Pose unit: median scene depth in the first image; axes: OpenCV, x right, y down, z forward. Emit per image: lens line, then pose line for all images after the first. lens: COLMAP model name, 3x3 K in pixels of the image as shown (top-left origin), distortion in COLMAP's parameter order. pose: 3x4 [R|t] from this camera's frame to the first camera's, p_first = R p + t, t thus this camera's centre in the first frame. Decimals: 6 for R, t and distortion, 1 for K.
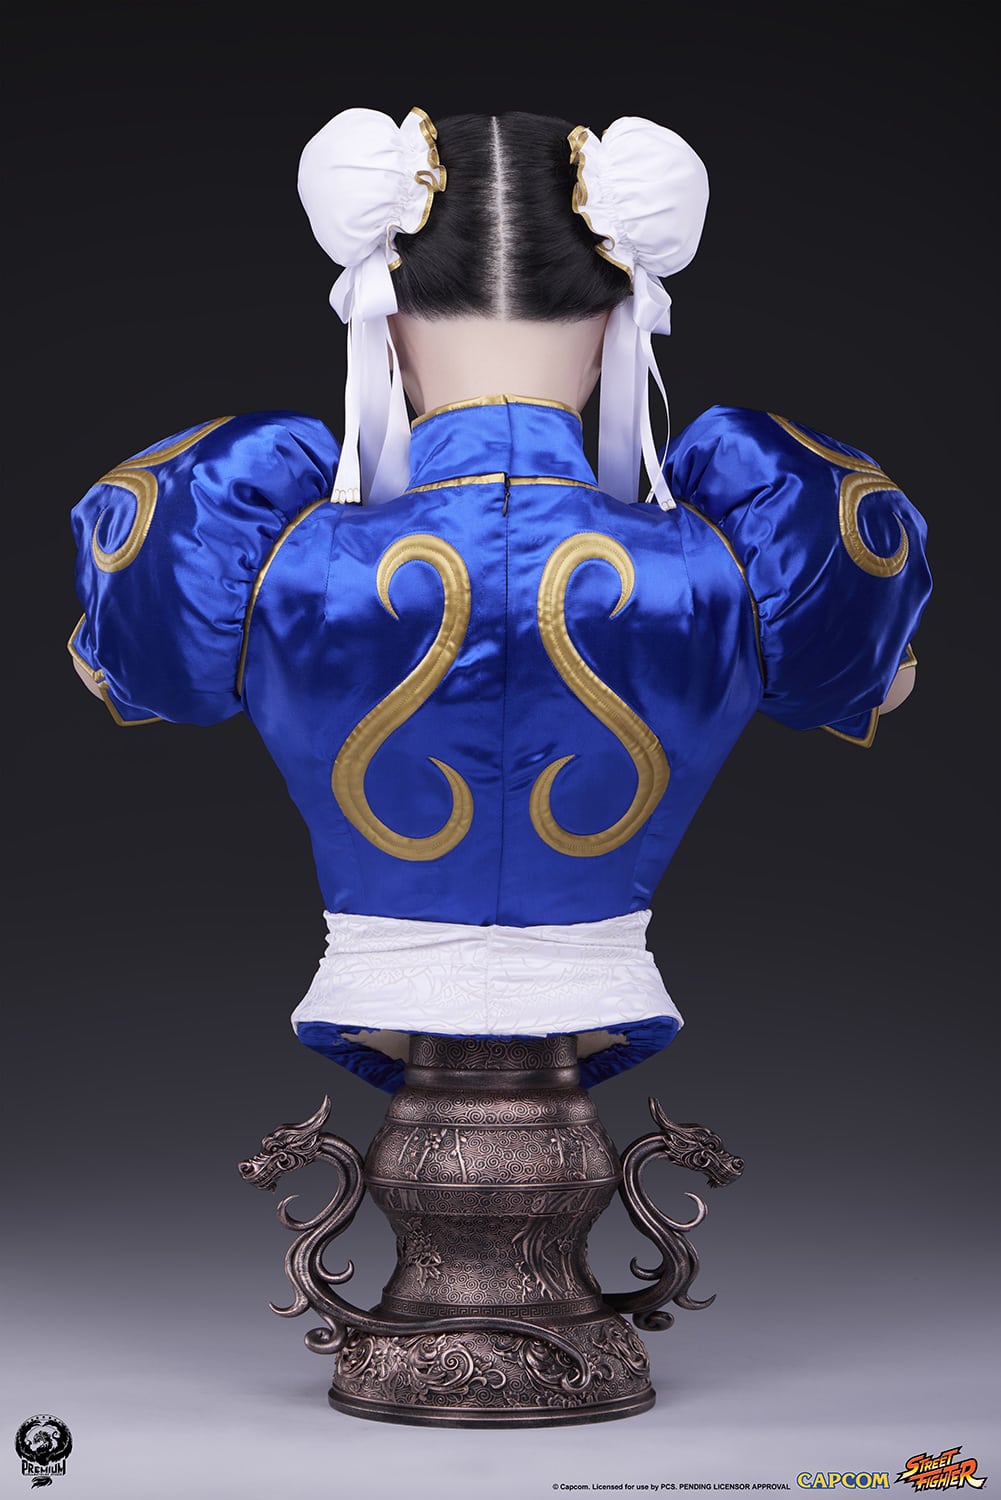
lens RADIAL K [[3906.7, 0, 501.2], [0, 3906.7, 753.7], [0, 0, 1]] dist [0.064765, 0.000000]
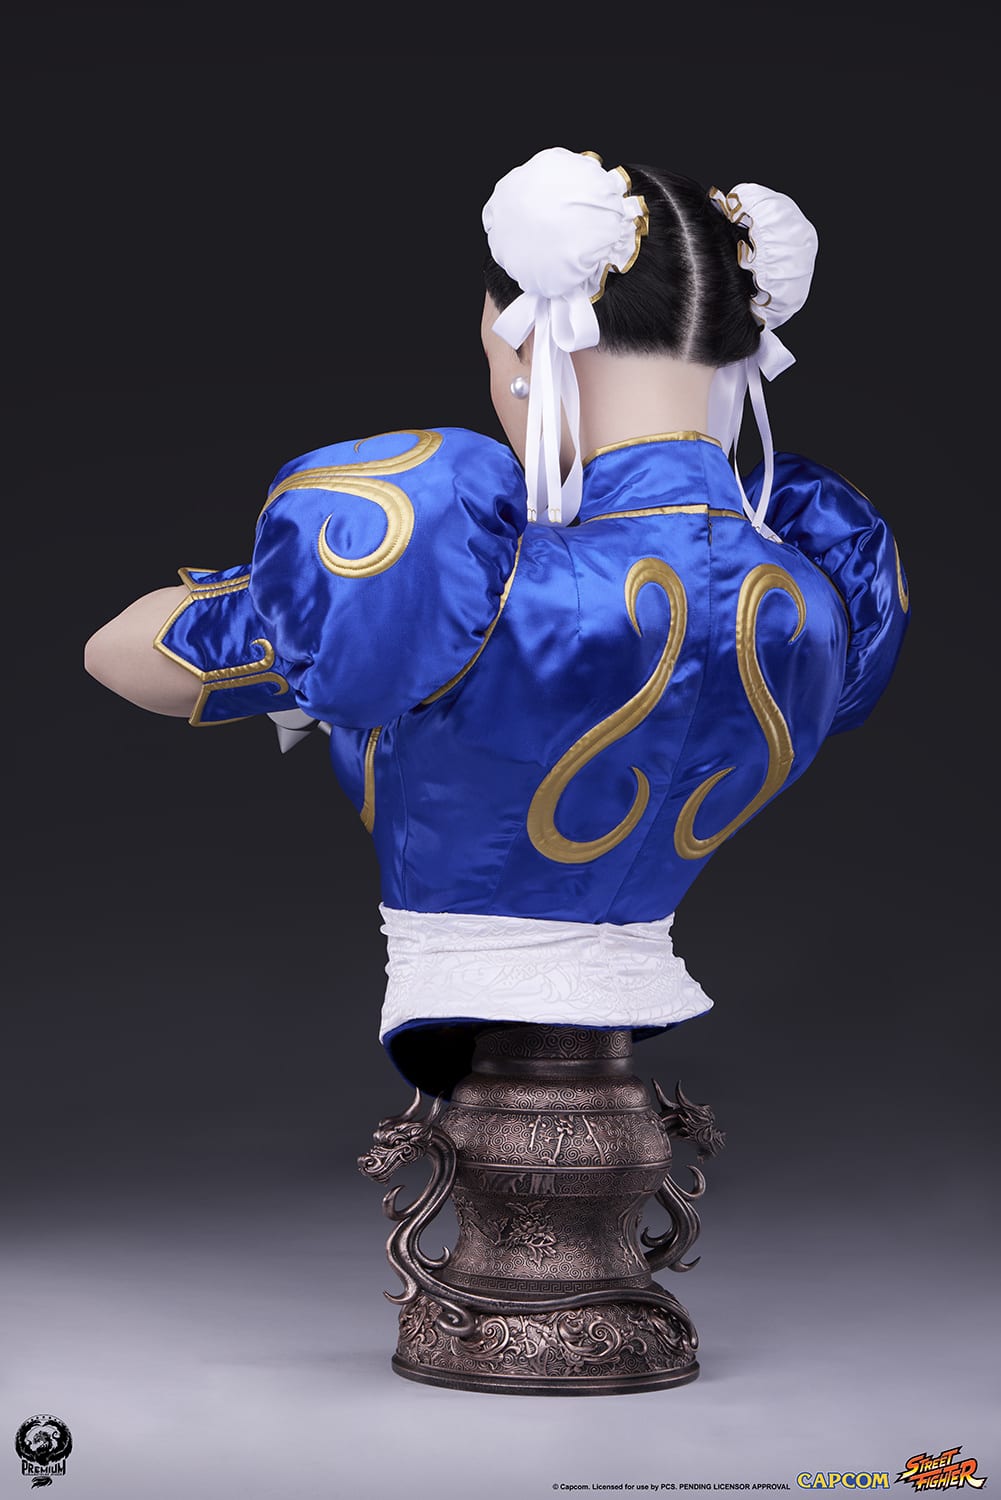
lens RADIAL K [[3906.7, 0, 494.9], [0, 3906.7, 754.8], [0, 0, 1]] dist [0.064765, 0.000000]
pose [[0.787769, 0.018285, 0.615699, -0.700415], [-0.023771, 0.999717, 0.000725, -0.002195], [-0.615512, -0.015207, 0.787981, 0.182564]]
